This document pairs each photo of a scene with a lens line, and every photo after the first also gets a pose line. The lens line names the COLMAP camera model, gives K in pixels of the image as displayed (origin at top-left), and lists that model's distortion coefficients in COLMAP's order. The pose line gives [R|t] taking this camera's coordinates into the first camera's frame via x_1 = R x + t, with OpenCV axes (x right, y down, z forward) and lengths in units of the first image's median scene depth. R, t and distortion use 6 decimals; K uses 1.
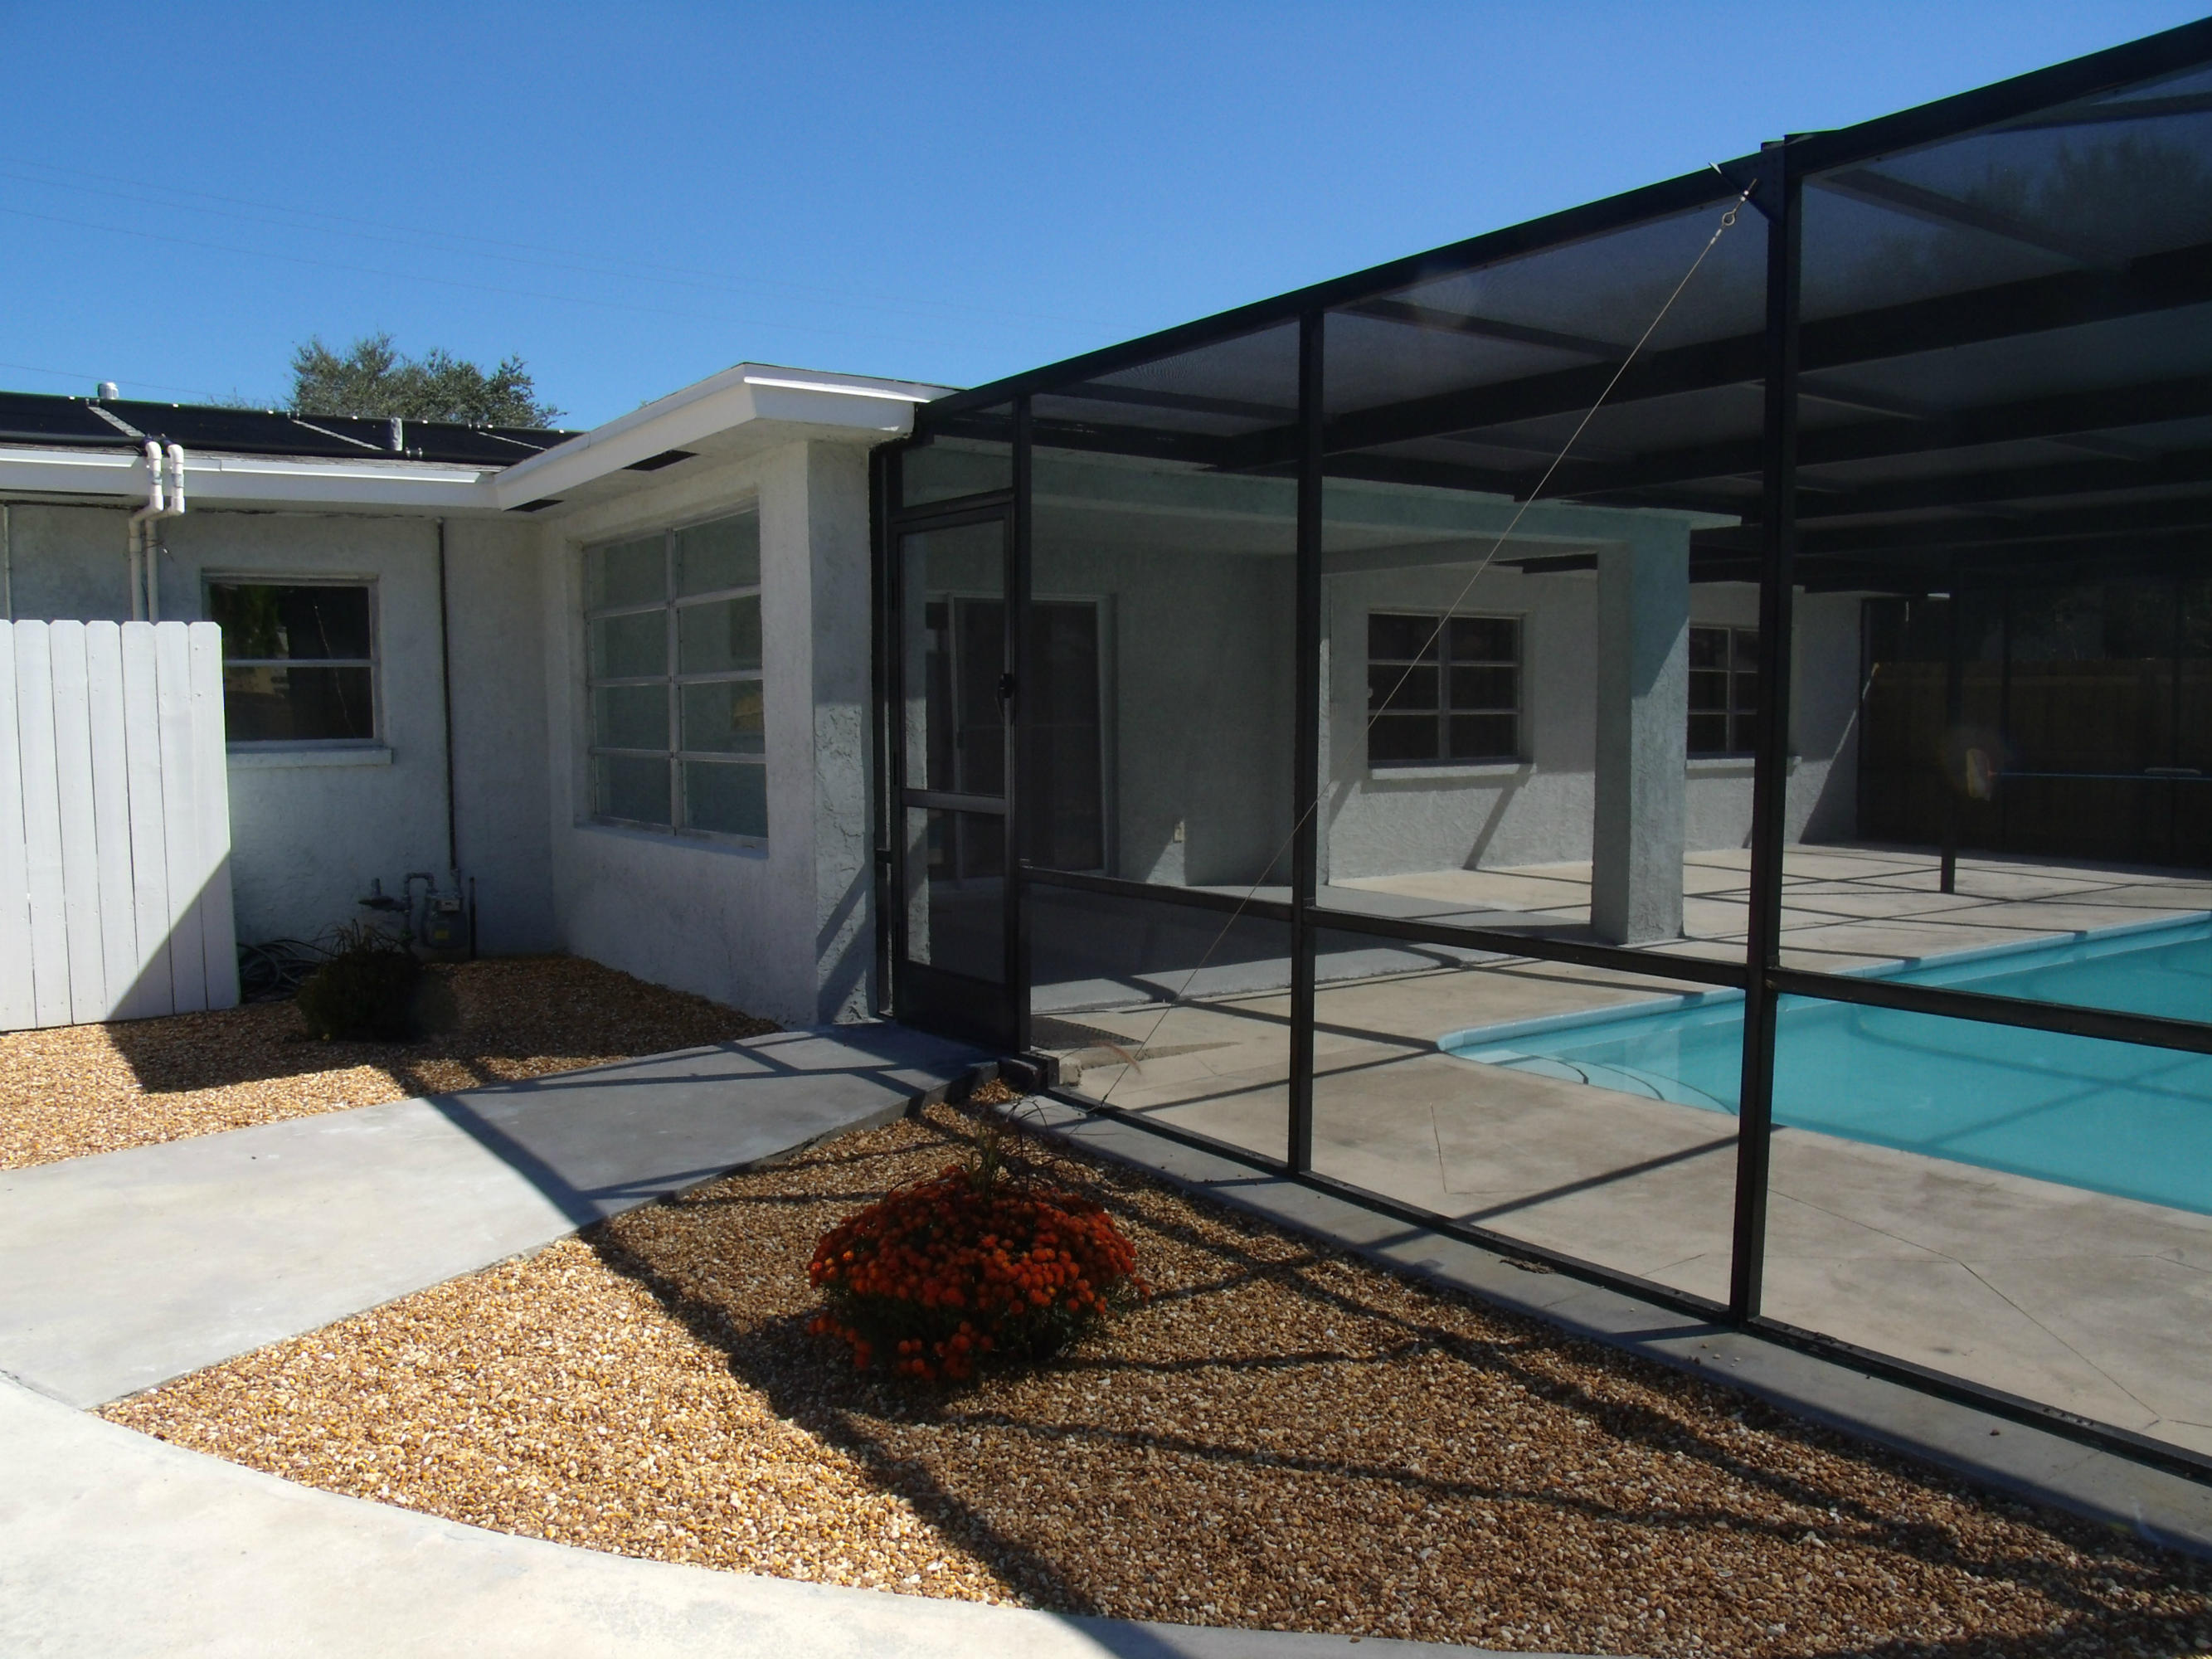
lens RADIAL K [[1787.1, 0, 1097.9], [0, 1787.1, 880.7], [0, 0, 1]] dist [-0.122496, 0.075964]
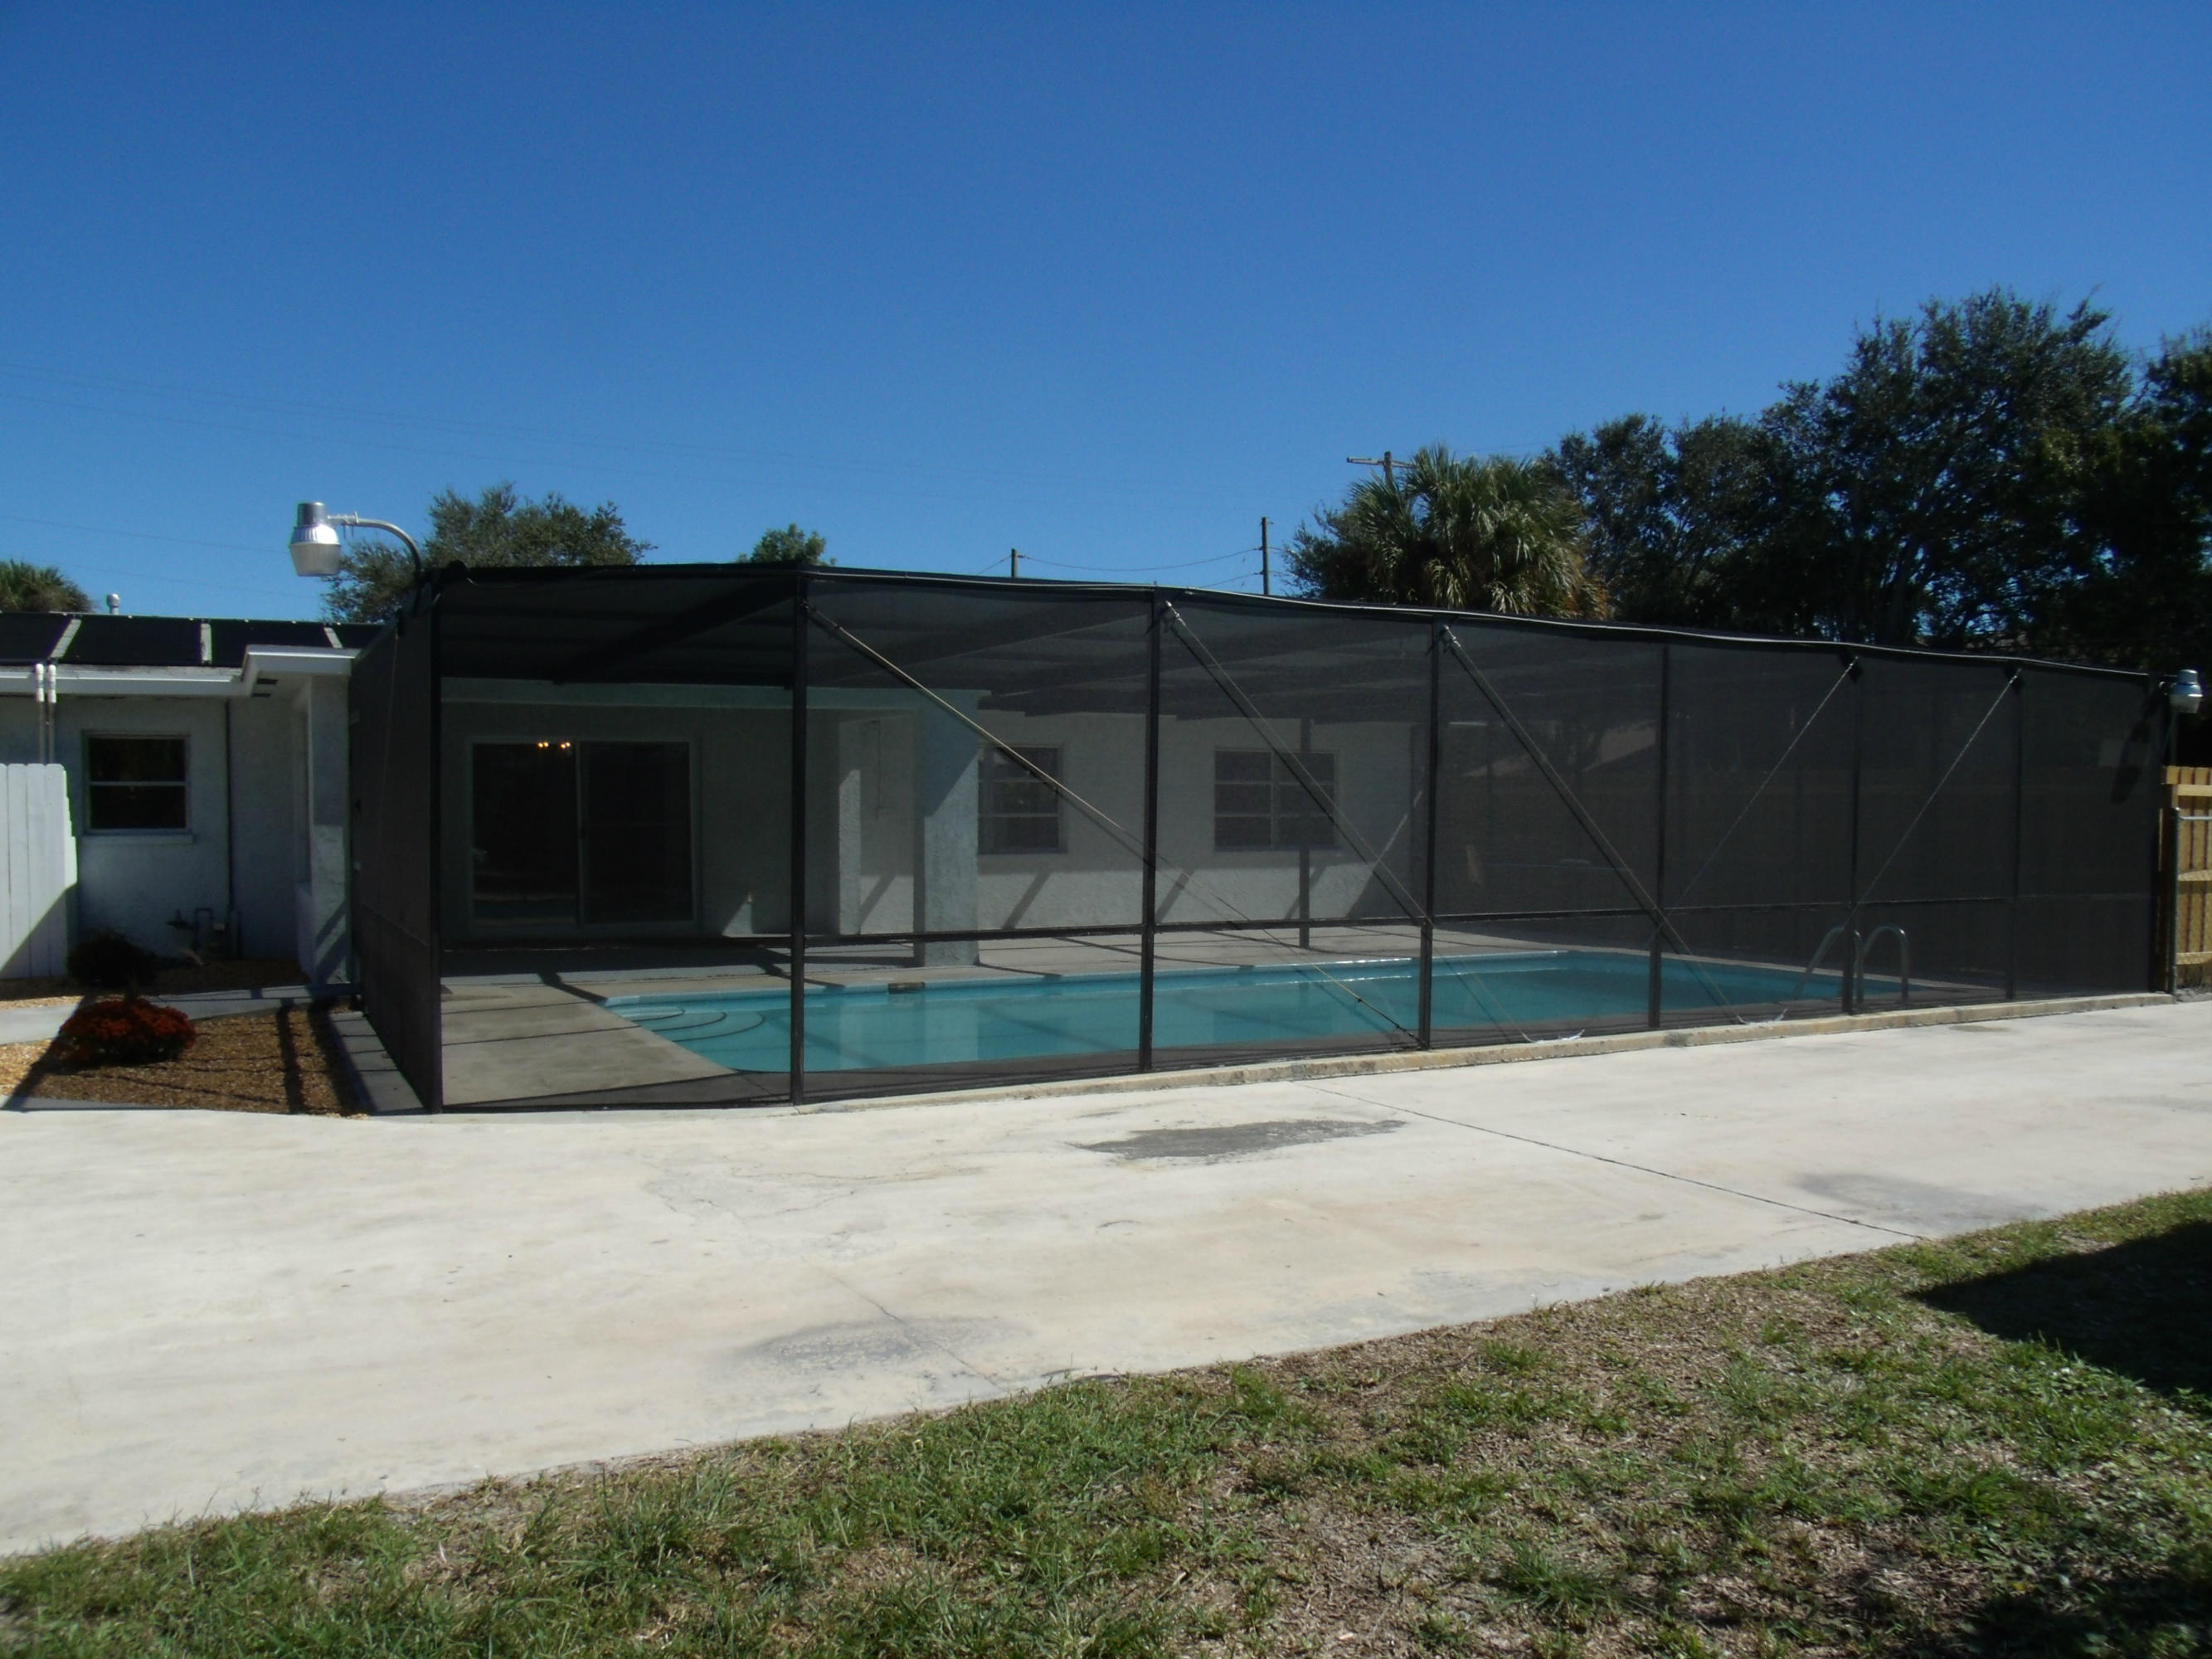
lens RADIAL K [[1787.1, 0, 1106.8], [0, 1787.1, 874.4], [0, 0, 1]] dist [-0.122496, 0.075964]
pose [[0.992581, 0.011869, -0.121001, 0.674583], [-0.018529, 0.998365, -0.054068, 0.037779], [0.120161, 0.055909, 0.991179, -0.554684]]
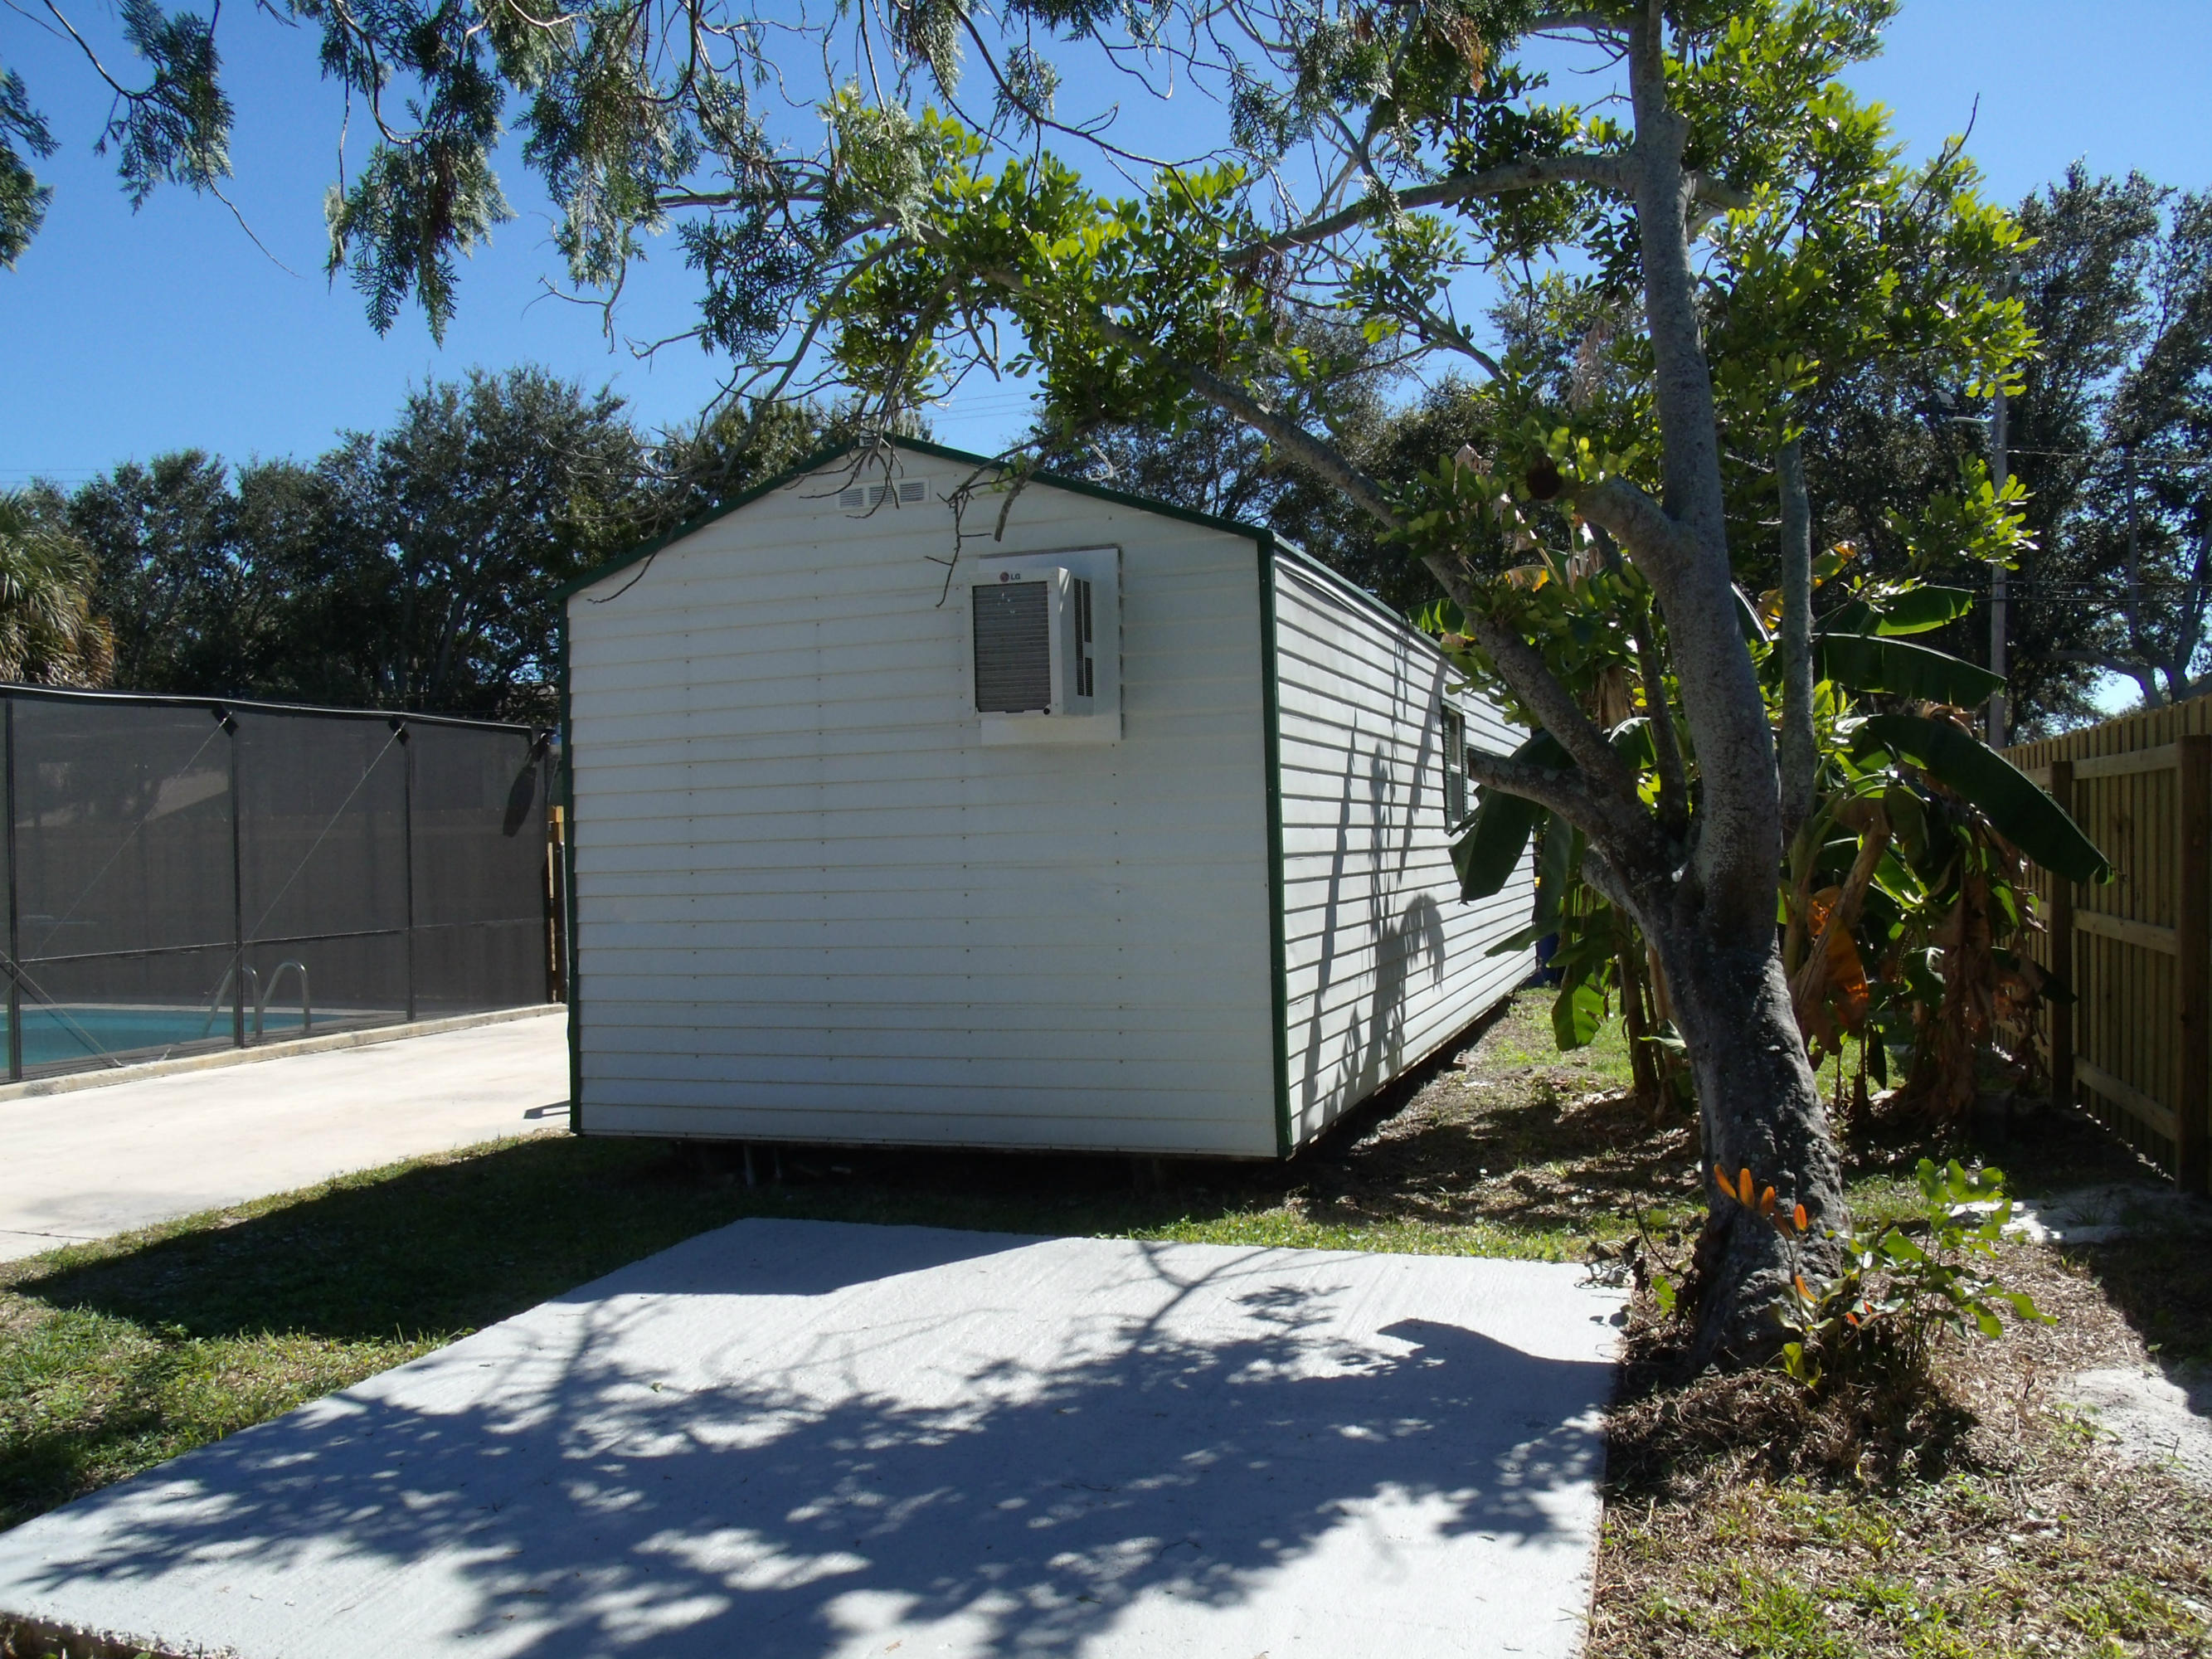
lens RADIAL K [[1787.1, 0, 1105.2], [0, 1787.1, 847.9], [0, 0, 1]] dist [-0.122496, 0.075964]
pose [[0.811317, -0.025681, 0.584042, 0.705409], [0.081210, 0.994299, -0.069091, 0.041201], [-0.578939, 0.103485, 0.808777, -0.585806]]
